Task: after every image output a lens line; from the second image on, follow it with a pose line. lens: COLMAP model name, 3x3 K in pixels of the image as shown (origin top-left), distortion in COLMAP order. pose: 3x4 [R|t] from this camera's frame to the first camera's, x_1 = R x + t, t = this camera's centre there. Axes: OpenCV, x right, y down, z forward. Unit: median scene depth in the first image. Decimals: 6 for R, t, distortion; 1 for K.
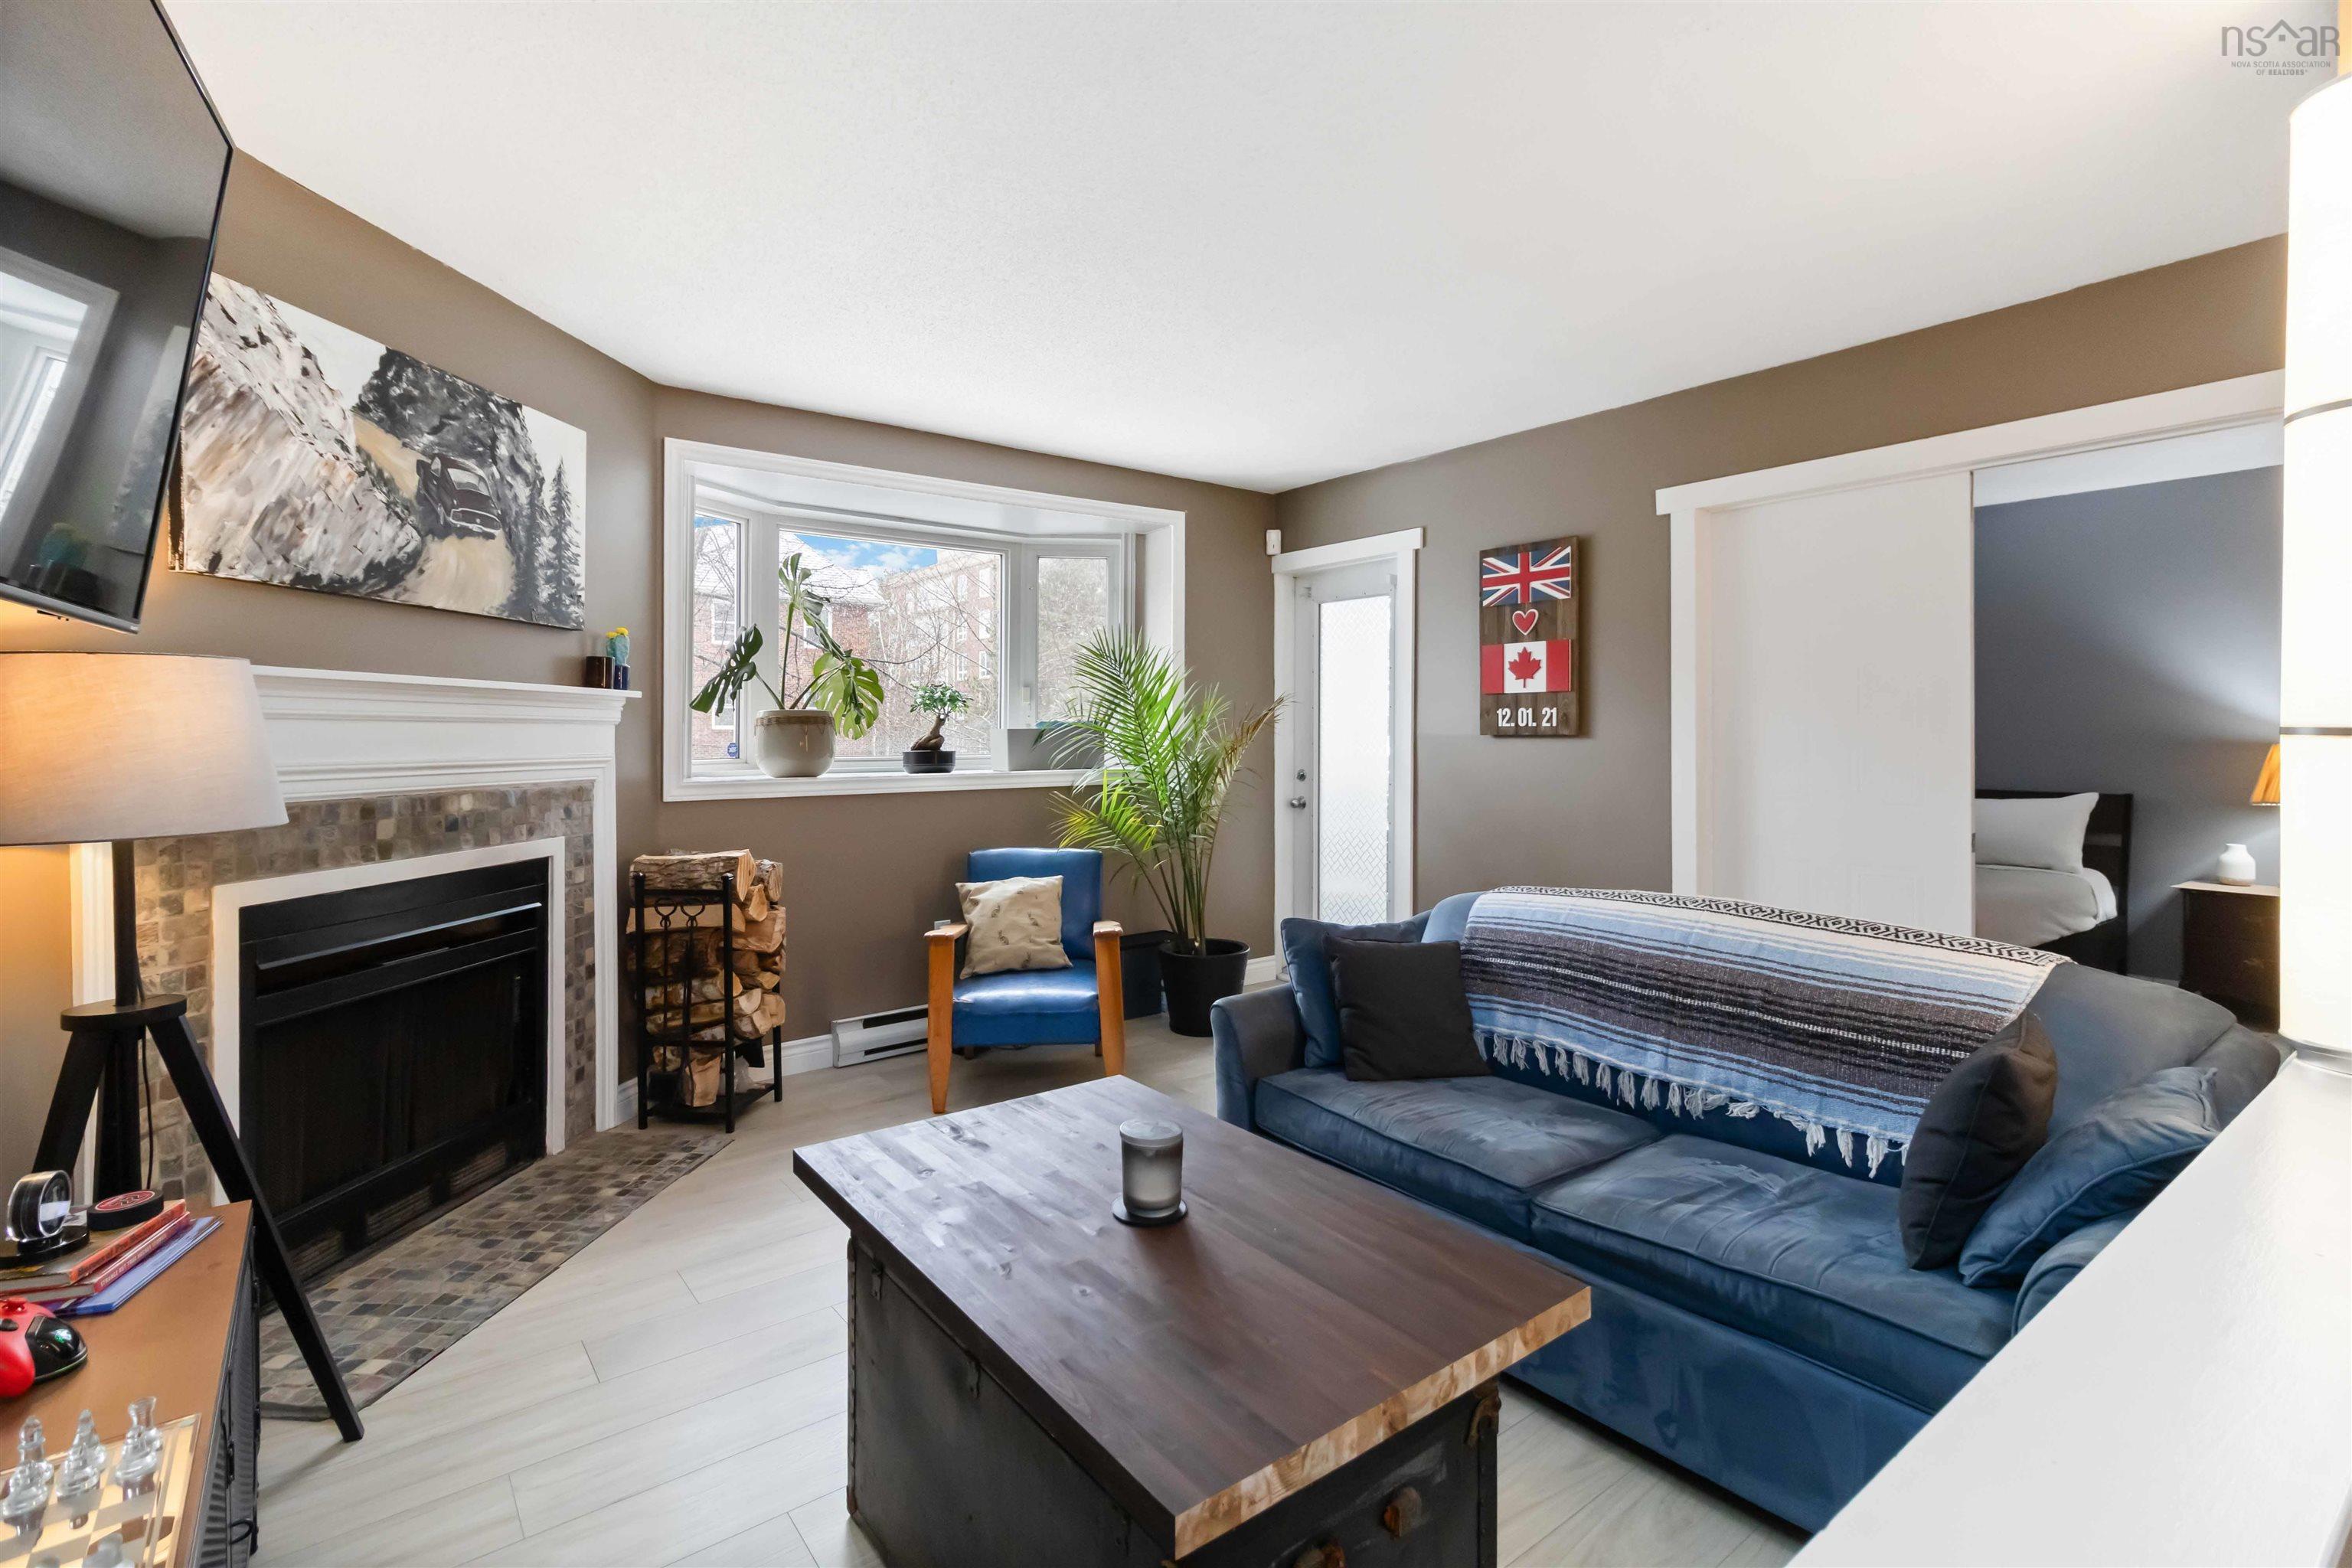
lens RADIAL K [[1089.6, 0, 1176.1], [0, 1089.6, 739.3], [0, 0, 1]] dist [0.006602, 0.000019]
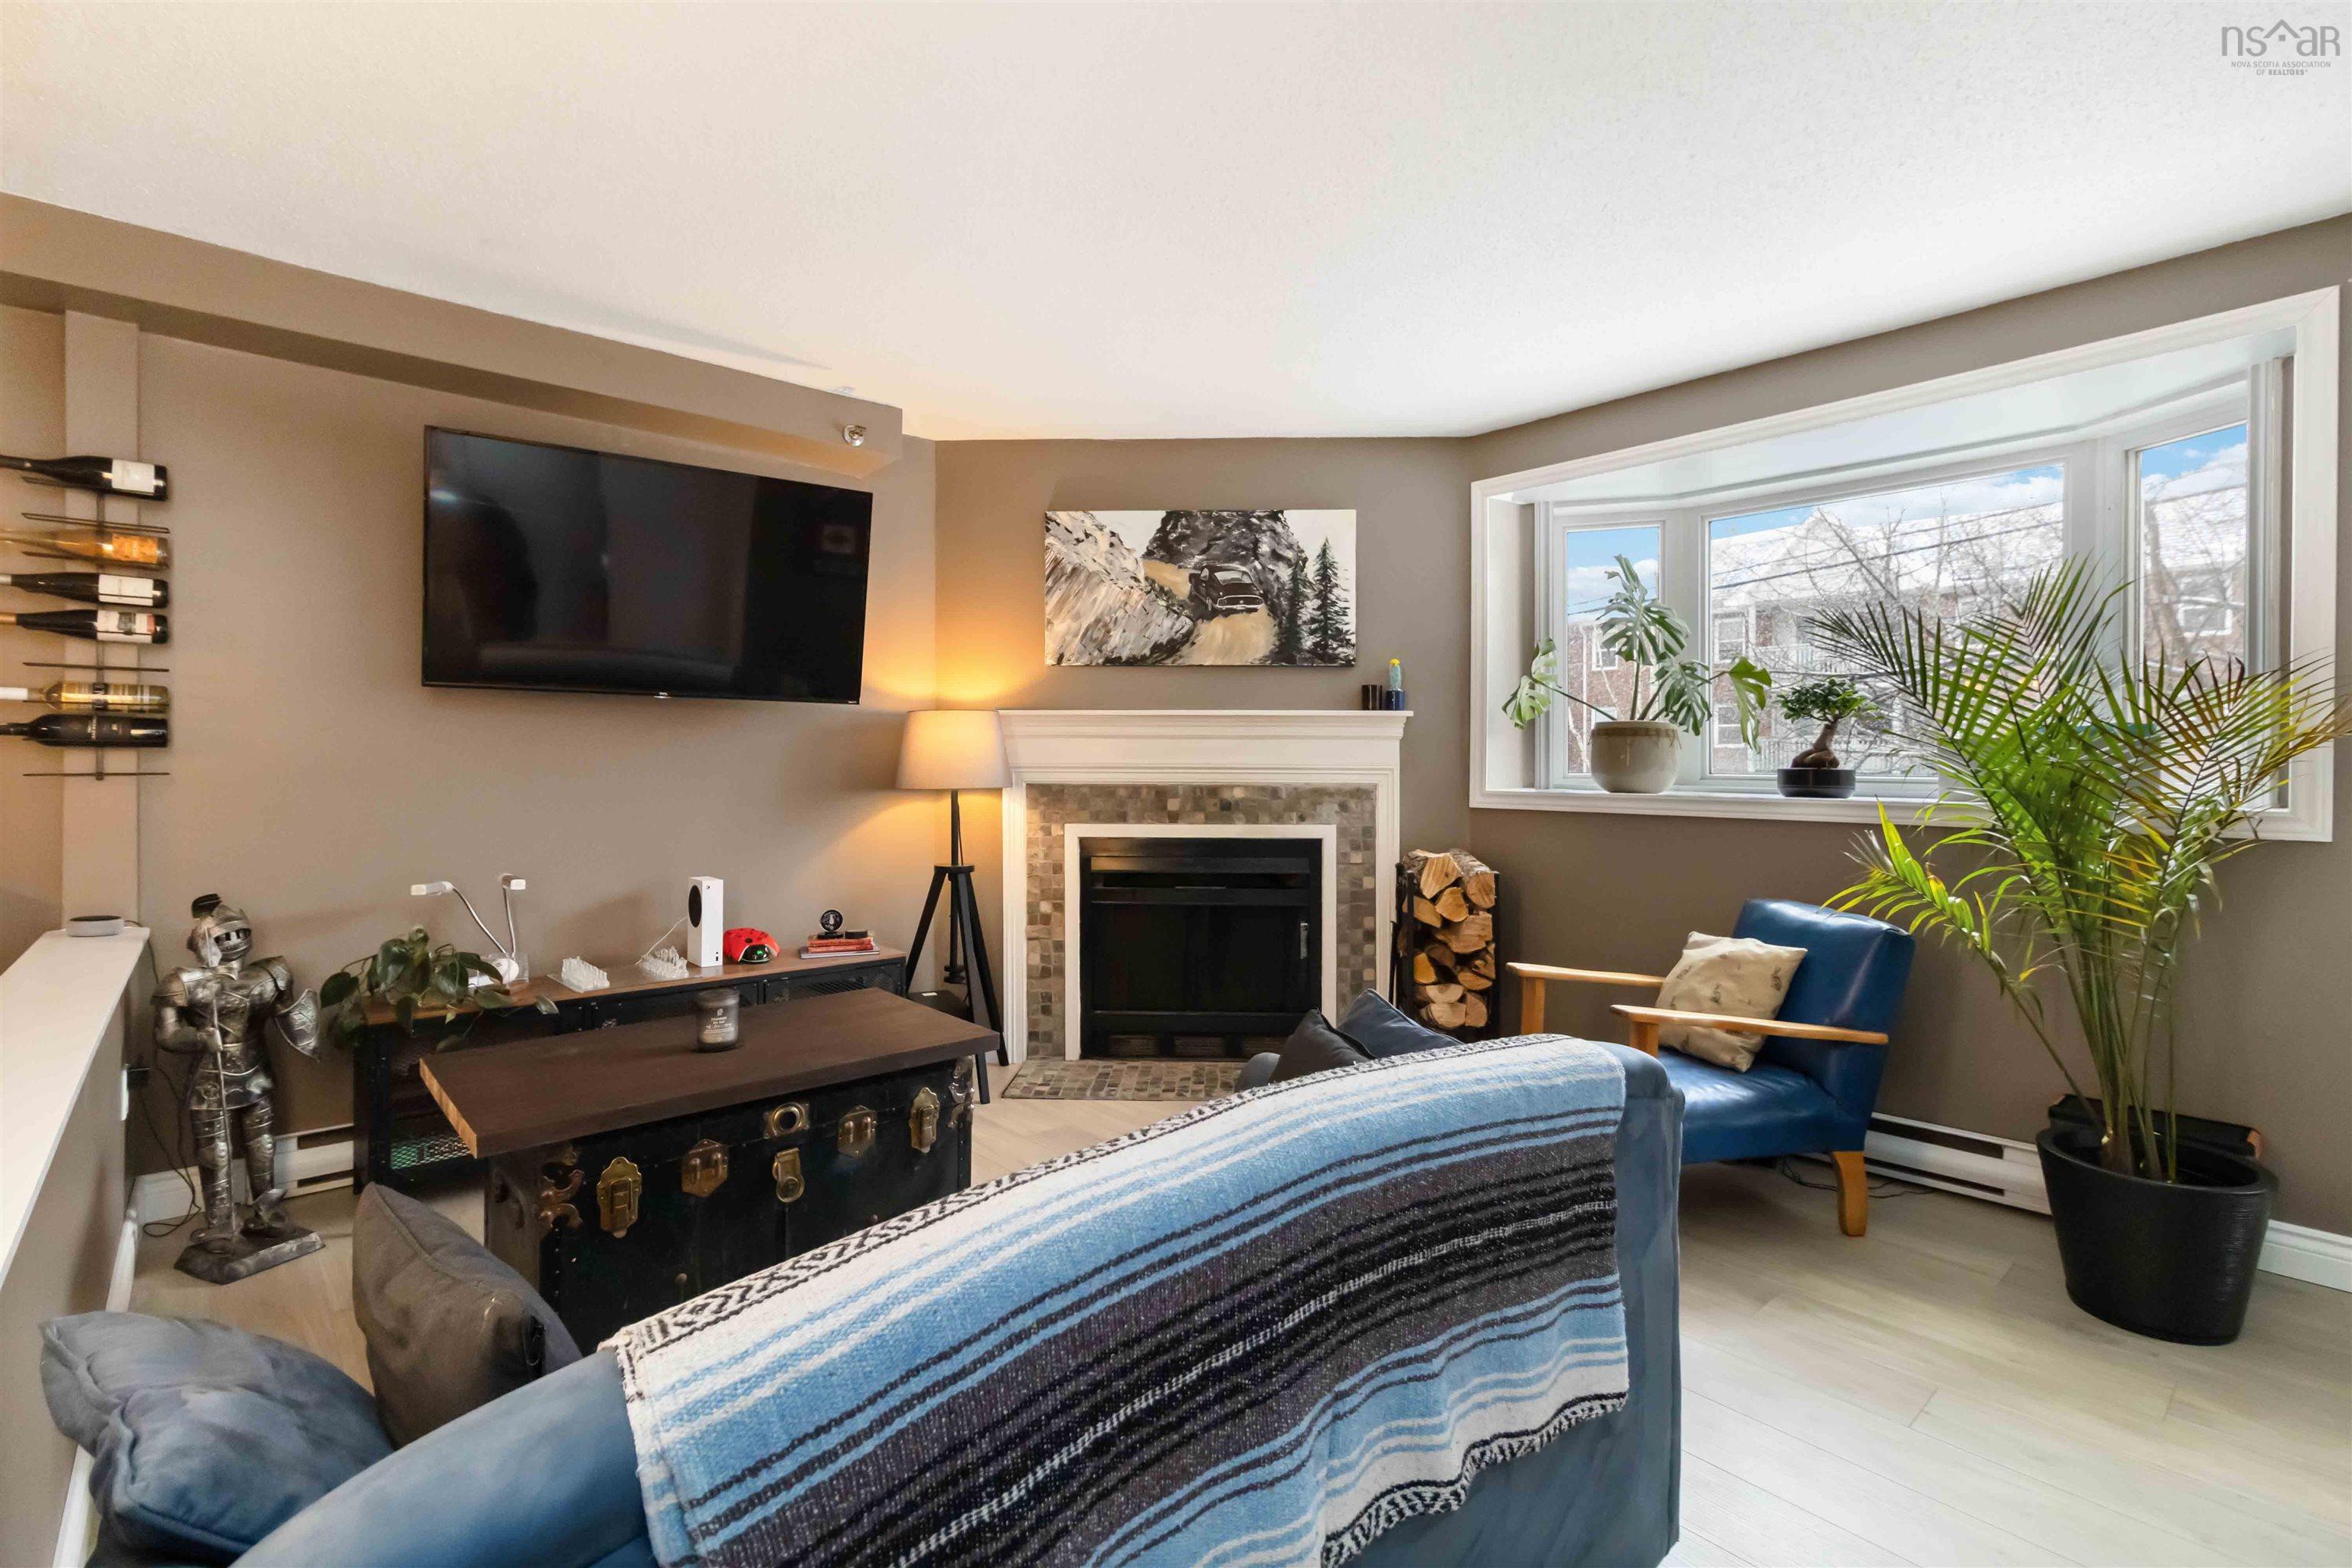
lens RADIAL K [[1089.6, 0, 1180.0], [0, 1089.6, 758.7], [0, 0, 1]] dist [0.006602, 0.000019]
pose [[0.068439, 0.004512, -0.997645, 0.815192], [-0.007312, 0.999965, 0.004021, 0.006168], [0.997629, 0.007019, 0.068470, 0.809131]]
